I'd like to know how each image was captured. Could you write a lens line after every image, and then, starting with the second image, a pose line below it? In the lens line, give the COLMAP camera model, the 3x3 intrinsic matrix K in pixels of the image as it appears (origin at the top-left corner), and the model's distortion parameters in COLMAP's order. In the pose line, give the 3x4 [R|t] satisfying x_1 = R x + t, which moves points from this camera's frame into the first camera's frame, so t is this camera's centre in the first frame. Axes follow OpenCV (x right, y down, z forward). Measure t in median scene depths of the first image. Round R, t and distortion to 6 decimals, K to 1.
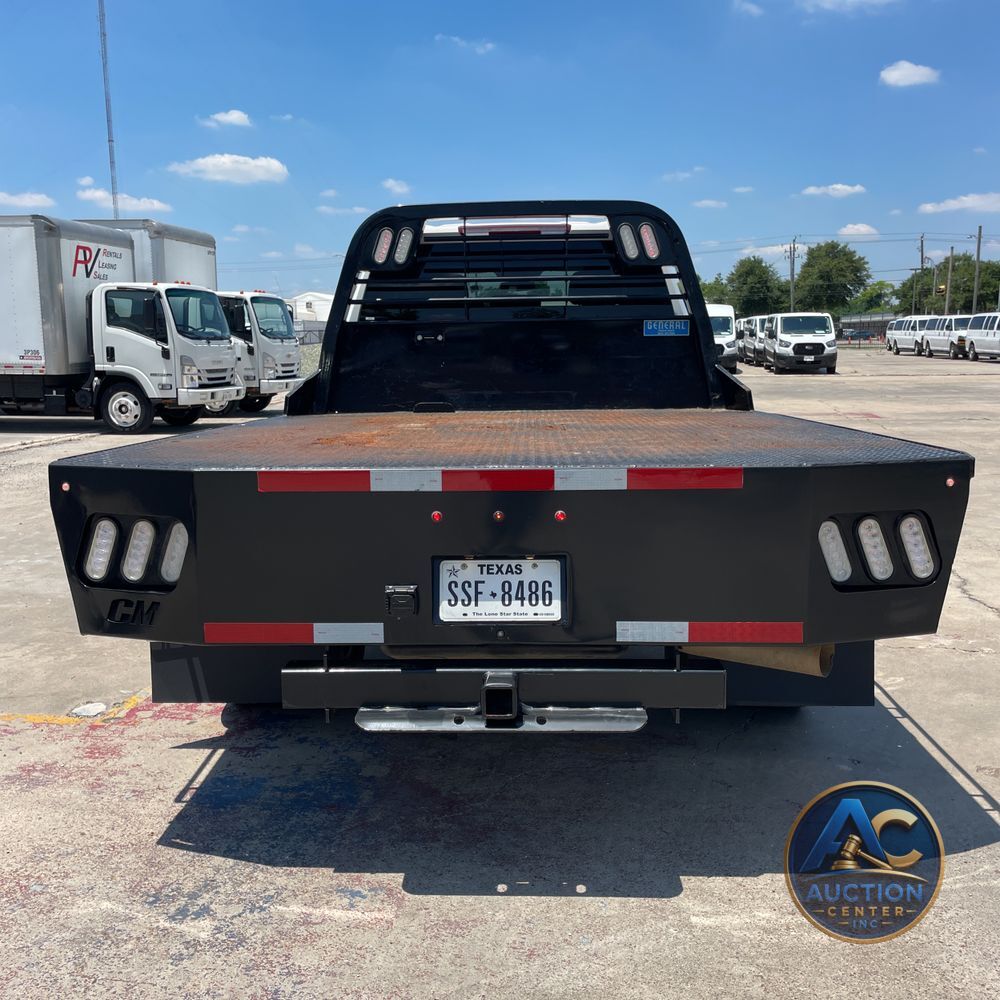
lens RADIAL K [[1017.4, 0, 492.0], [0, 1017.4, 506.8], [0, 0, 1]] dist [0.038630, 0.000000]
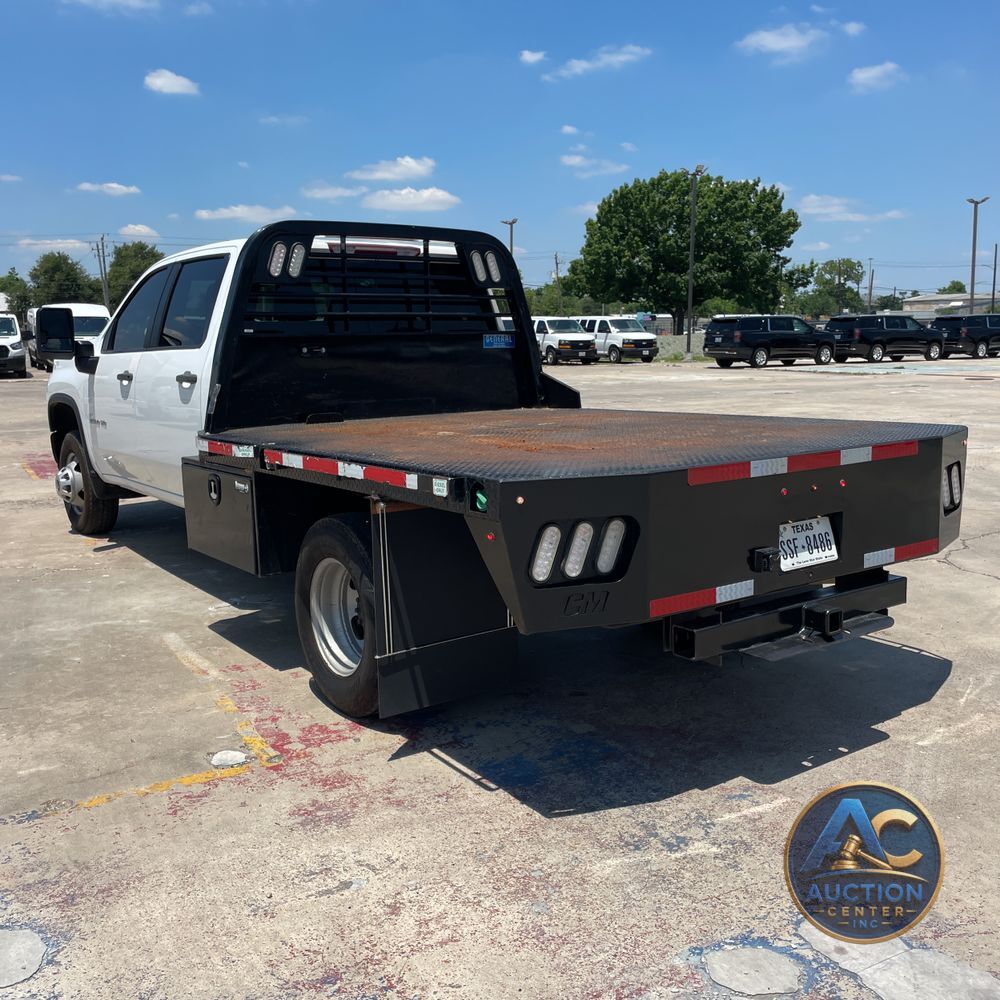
lens RADIAL K [[1017.4, 0, 501.8], [0, 1017.4, 496.3], [0, 0, 1]] dist [0.038630, 0.000000]
pose [[0.785236, -0.094625, 0.611923, -0.568920], [0.100547, 0.994624, 0.024780, -0.027221], [-0.610978, 0.042069, 0.790529, 0.083908]]
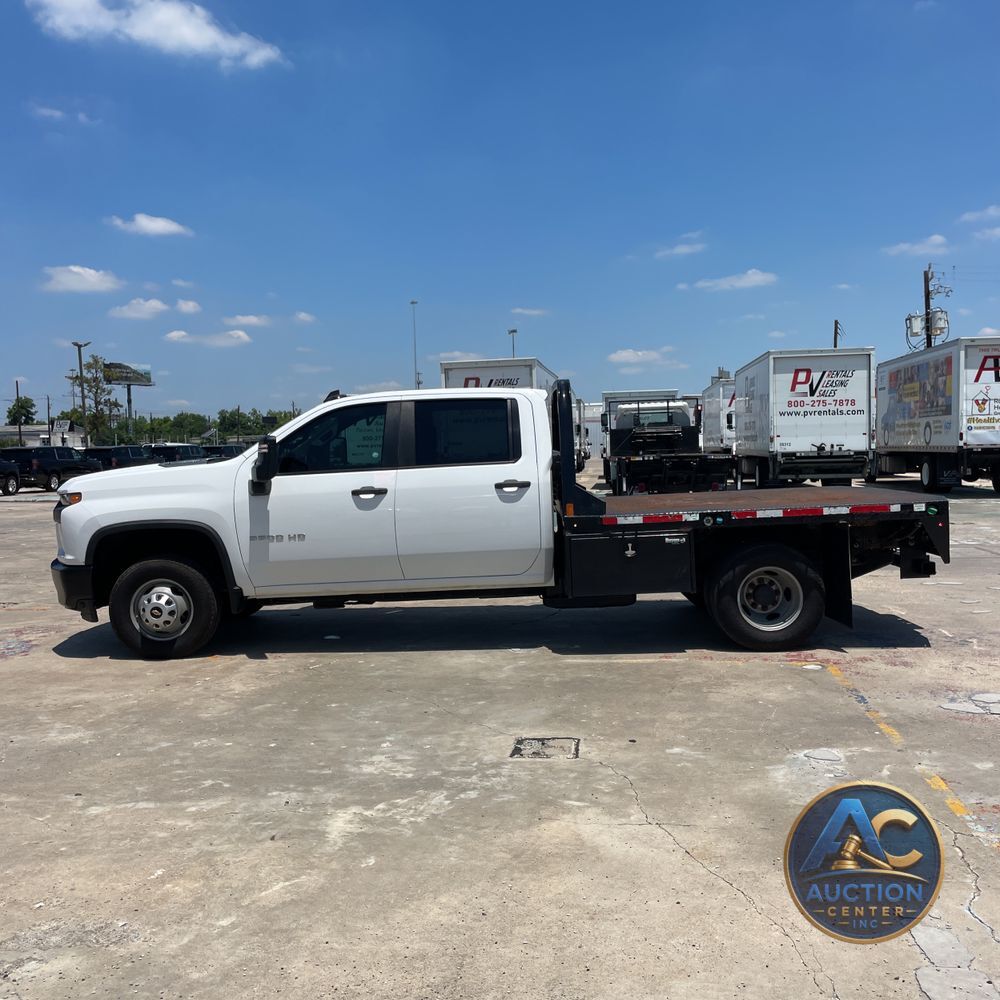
lens RADIAL K [[1017.4, 0, 490.5], [0, 1017.4, 497.7], [0, 0, 1]] dist [0.038630, 0.000000]
pose [[-0.016332, -0.038578, 0.999122, -1.633093], [0.185482, 0.981794, 0.040941, -0.201944], [-0.982512, 0.185988, -0.008880, 1.157287]]
